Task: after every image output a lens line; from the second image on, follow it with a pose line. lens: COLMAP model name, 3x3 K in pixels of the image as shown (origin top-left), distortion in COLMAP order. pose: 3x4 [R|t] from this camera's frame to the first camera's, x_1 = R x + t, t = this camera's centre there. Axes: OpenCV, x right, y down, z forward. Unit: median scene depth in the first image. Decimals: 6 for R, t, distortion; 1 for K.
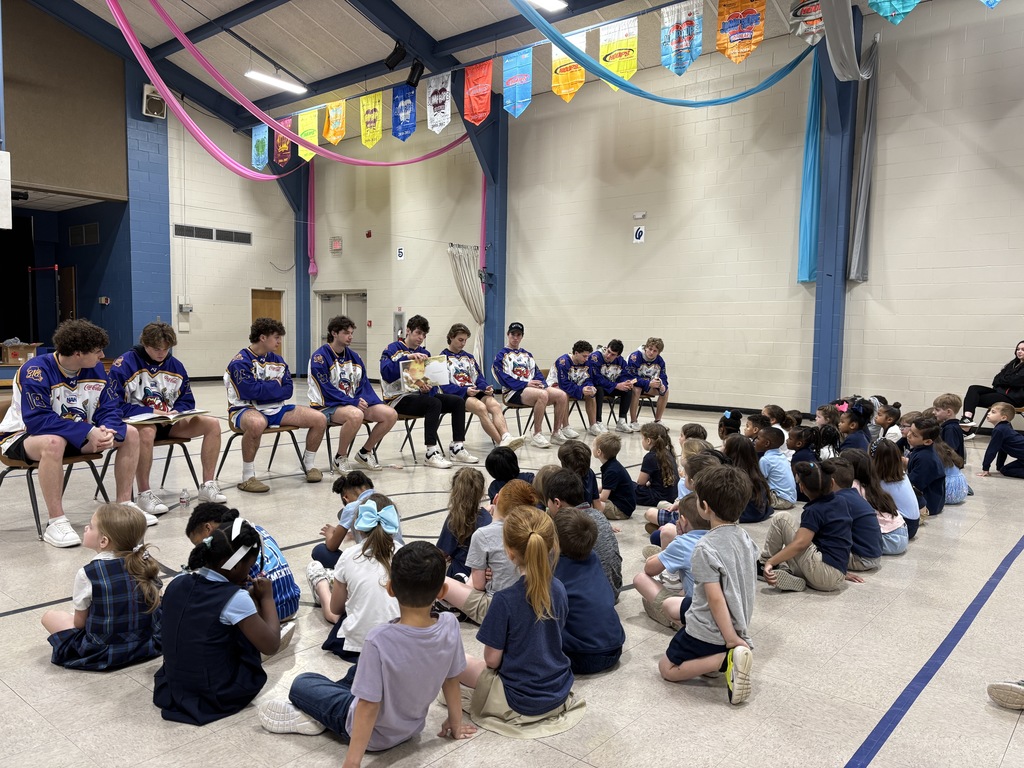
lens RADIAL K [[770.6, 0, 512.3], [0, 770.6, 385.9], [0, 0, 1]] dist [-0.001097, -0.000235]
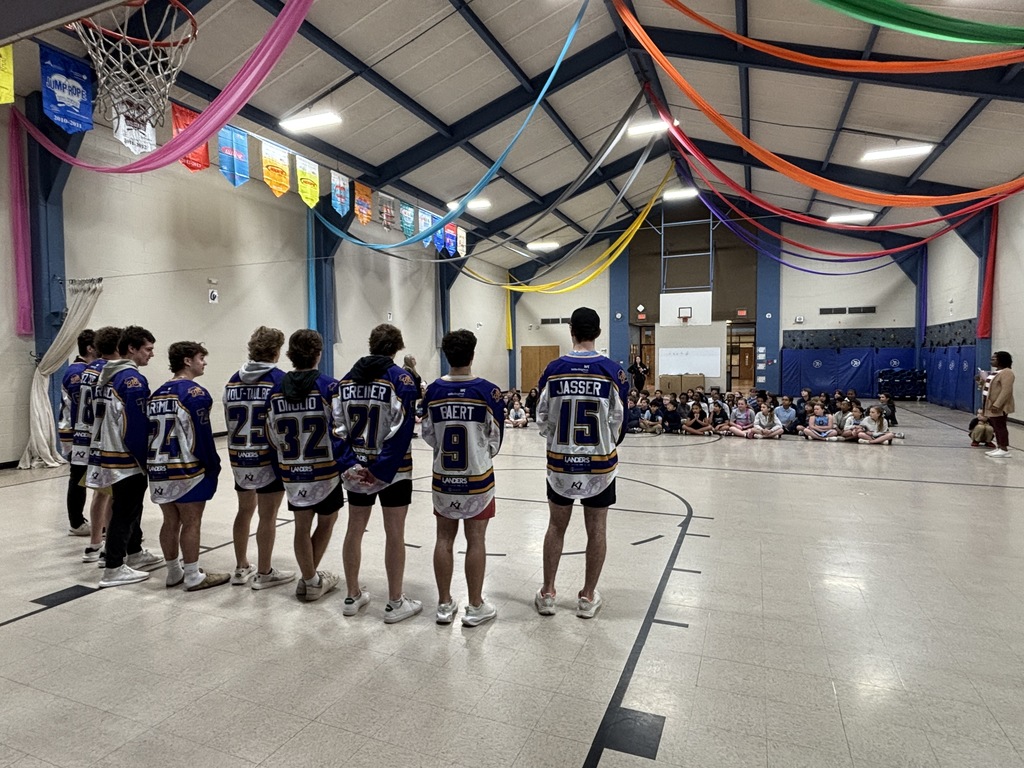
lens RADIAL K [[571.7, 0, 512.6], [0, 571.7, 385.4], [0, 0, 1]] dist [0.003104, 0.000255]
pose [[-0.303912, -0.058385, 0.950909, -0.863369], [0.066442, 0.994391, 0.082290, -0.099690], [-0.950380, 0.088189, -0.298328, 0.835772]]
